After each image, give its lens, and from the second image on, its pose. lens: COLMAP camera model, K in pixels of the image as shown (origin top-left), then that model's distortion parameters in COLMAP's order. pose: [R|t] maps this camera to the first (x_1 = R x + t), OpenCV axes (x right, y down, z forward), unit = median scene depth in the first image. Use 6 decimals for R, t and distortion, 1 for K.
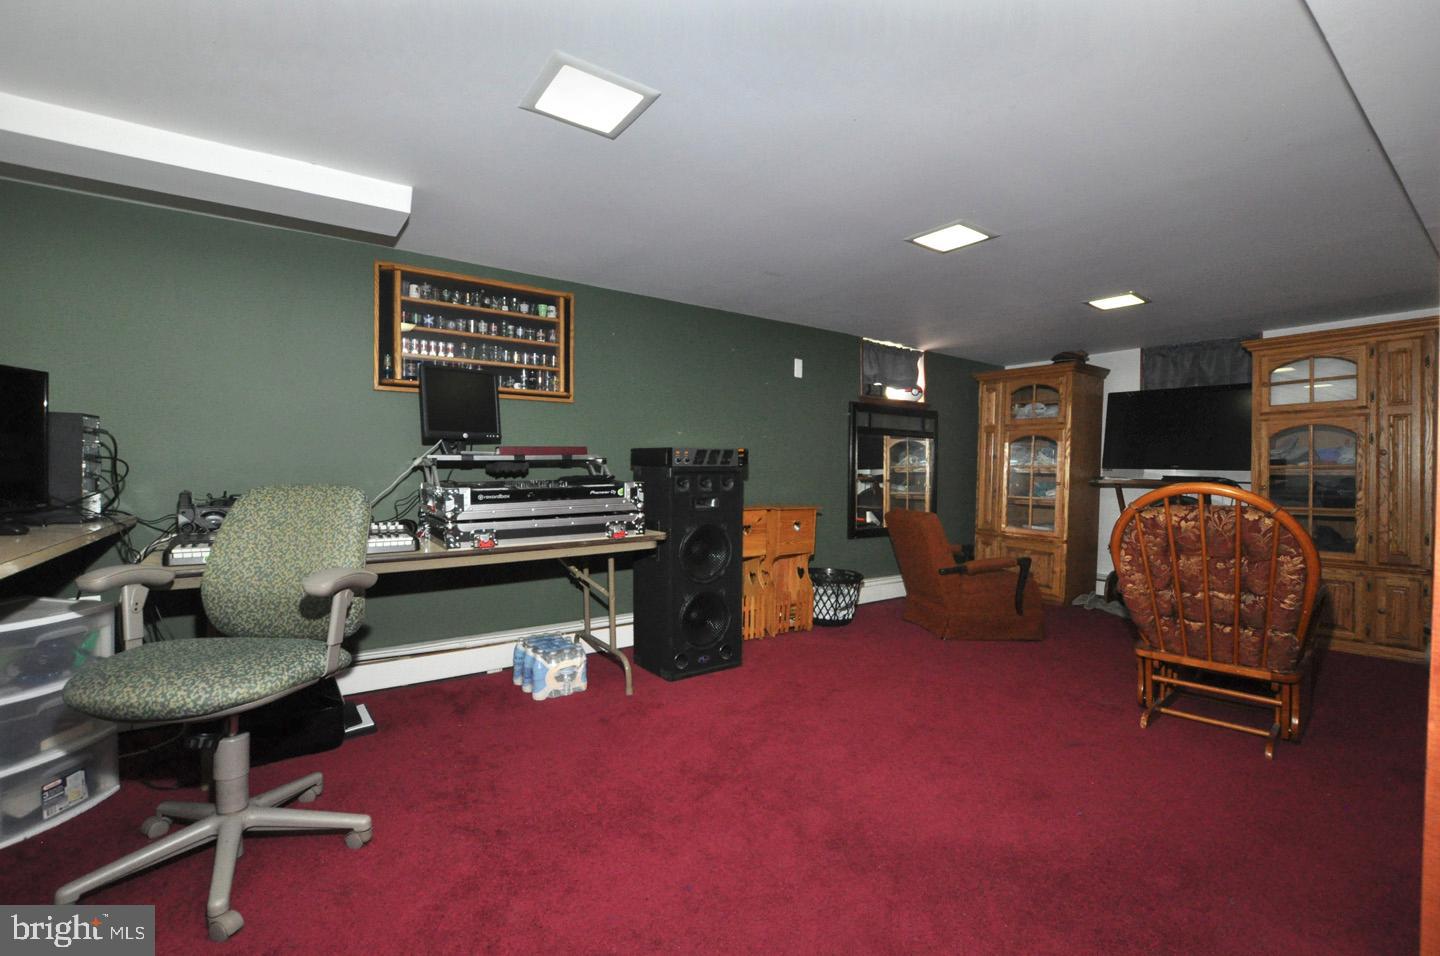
lens RADIAL K [[630.8, 0, 720.8], [0, 630.8, 479.9], [0, 0, 1]] dist [-0.032816, 0.002021]
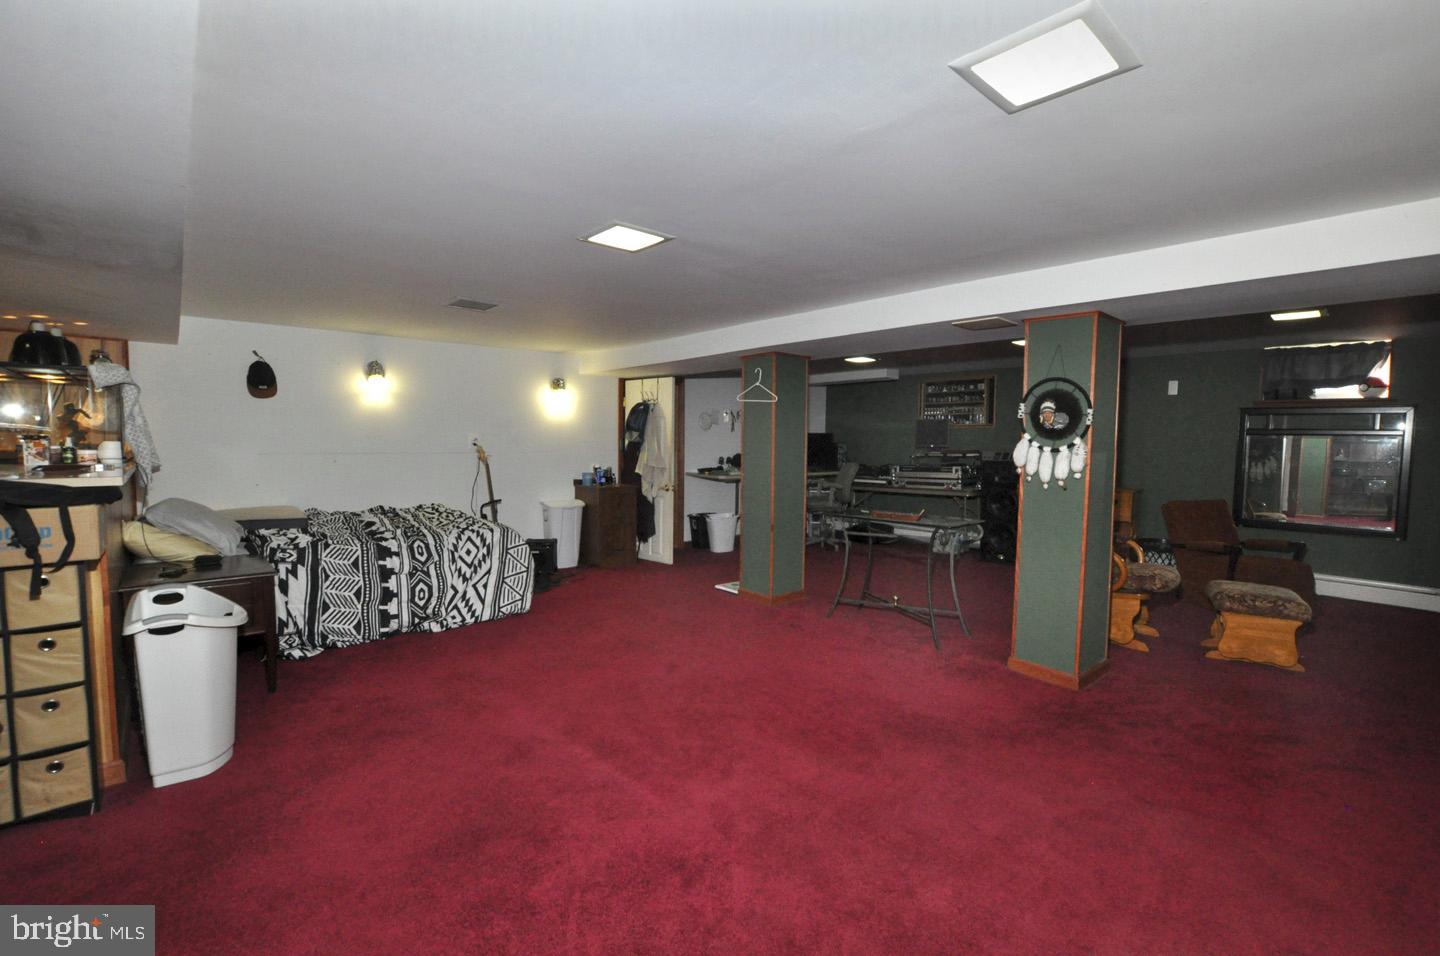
lens RADIAL K [[630.8, 0, 719.6], [0, 630.8, 478.5], [0, 0, 1]] dist [-0.032816, 0.002021]
pose [[0.101895, 0.060161, -0.992974, 1.825946], [-0.013861, 0.998159, 0.059052, -0.067920], [0.994699, 0.007746, 0.102541, -0.116061]]
